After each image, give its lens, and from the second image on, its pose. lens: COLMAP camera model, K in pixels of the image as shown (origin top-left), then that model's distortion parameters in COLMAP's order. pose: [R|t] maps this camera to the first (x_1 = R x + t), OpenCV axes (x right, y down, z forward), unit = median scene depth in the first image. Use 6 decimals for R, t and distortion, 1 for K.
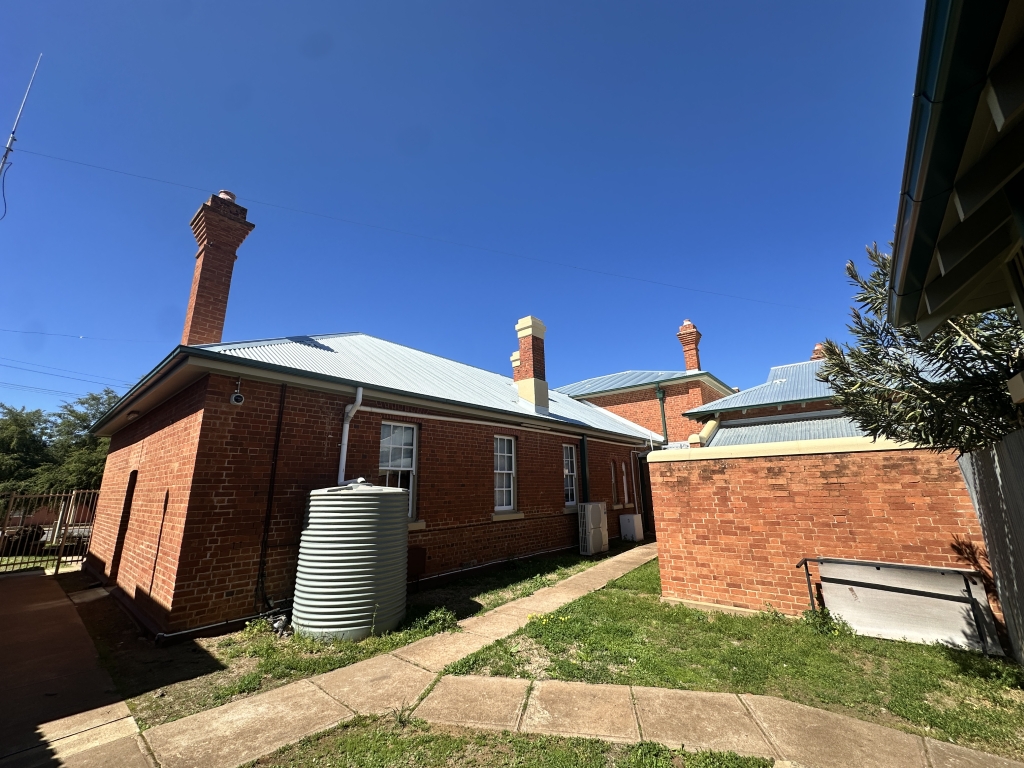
lens RADIAL K [[407.1, 0, 511.7], [0, 407.1, 382.9], [0, 0, 1]] dist [-0.006219, 0.001920]
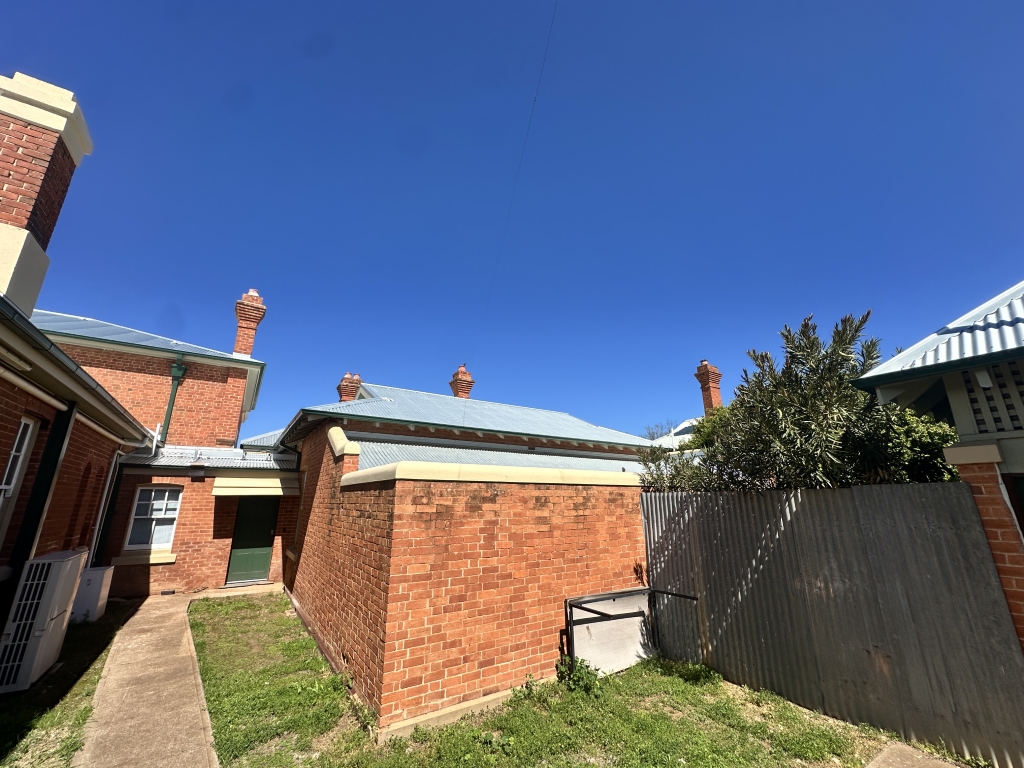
lens RADIAL K [[407.1, 0, 510.0], [0, 407.1, 382.5], [0, 0, 1]] dist [-0.006219, 0.001920]
pose [[0.286573, 0.286069, 0.914353, -0.228600], [-0.237940, 0.945730, -0.221311, 0.184360], [-0.928041, -0.154140, 0.339088, 0.801679]]
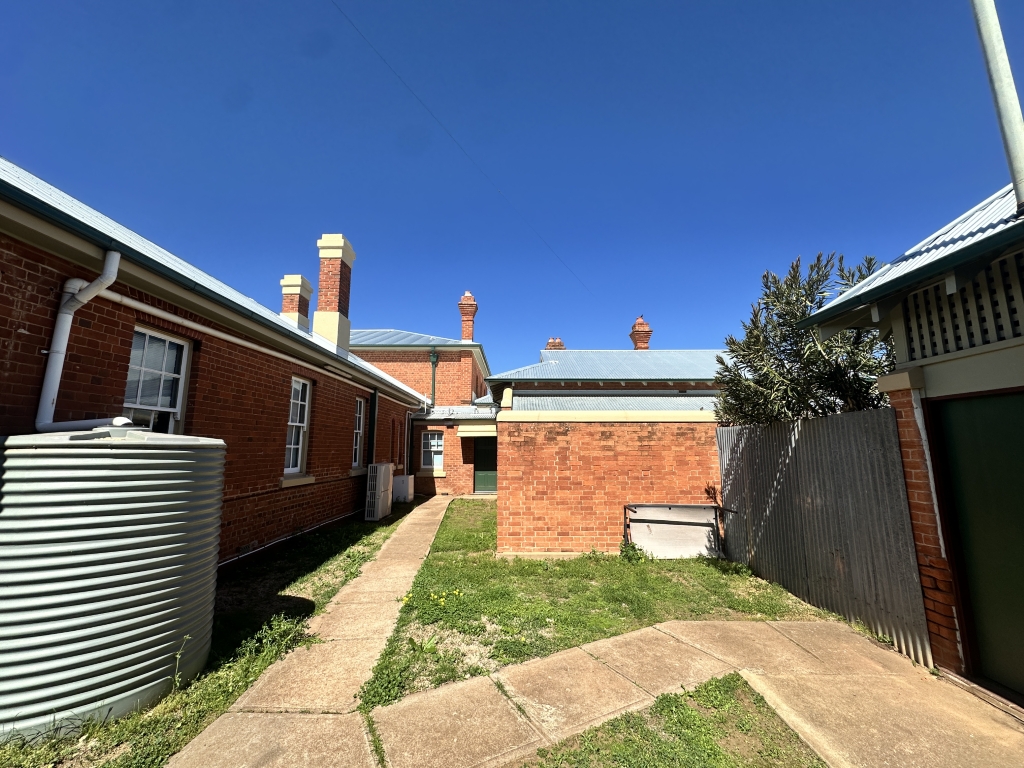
lens RADIAL K [[407.1, 0, 511.1], [0, 407.1, 381.4], [0, 0, 1]] dist [-0.006219, 0.001920]
pose [[0.772749, 0.119393, 0.623381, -0.313213], [-0.170726, 0.985051, 0.022971, 0.085261], [-0.611319, -0.124178, 0.781581, 0.267115]]
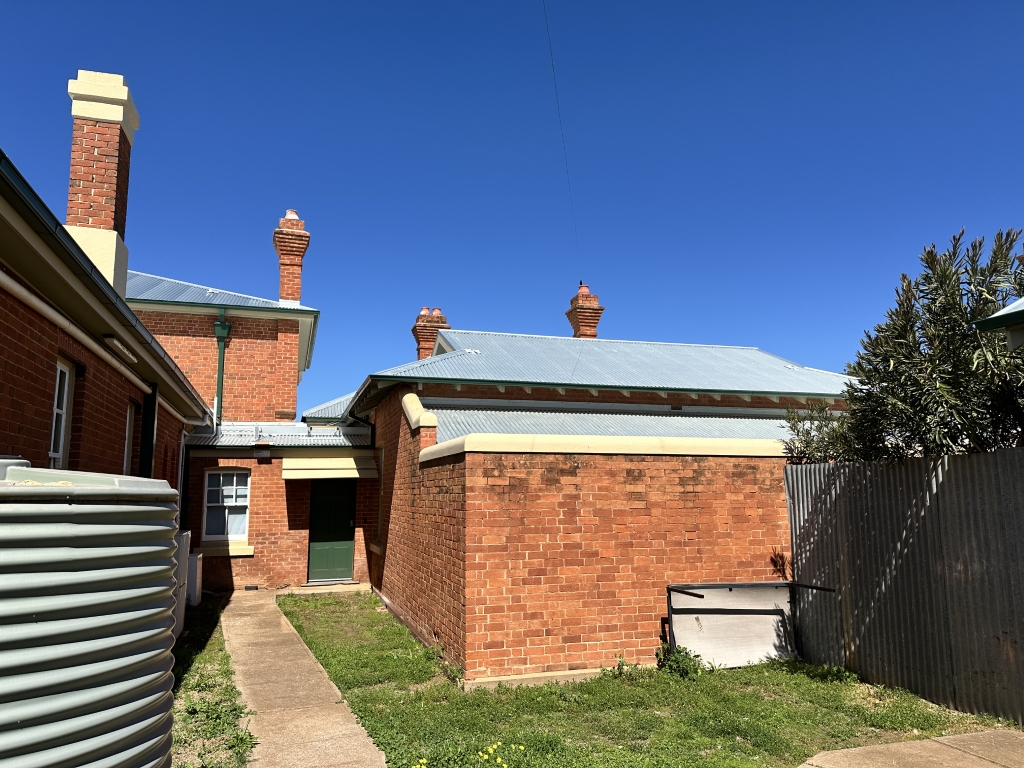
lens RADIAL K [[713.9, 0, 505.7], [0, 713.9, 379.8], [0, 0, 1]] dist [0.067363, -0.073157]
pose [[0.548442, 0.149123, 0.822784, -0.566568], [-0.208710, 0.977239, -0.037997, 0.146304], [-0.809723, -0.150884, 0.567082, 0.476790]]
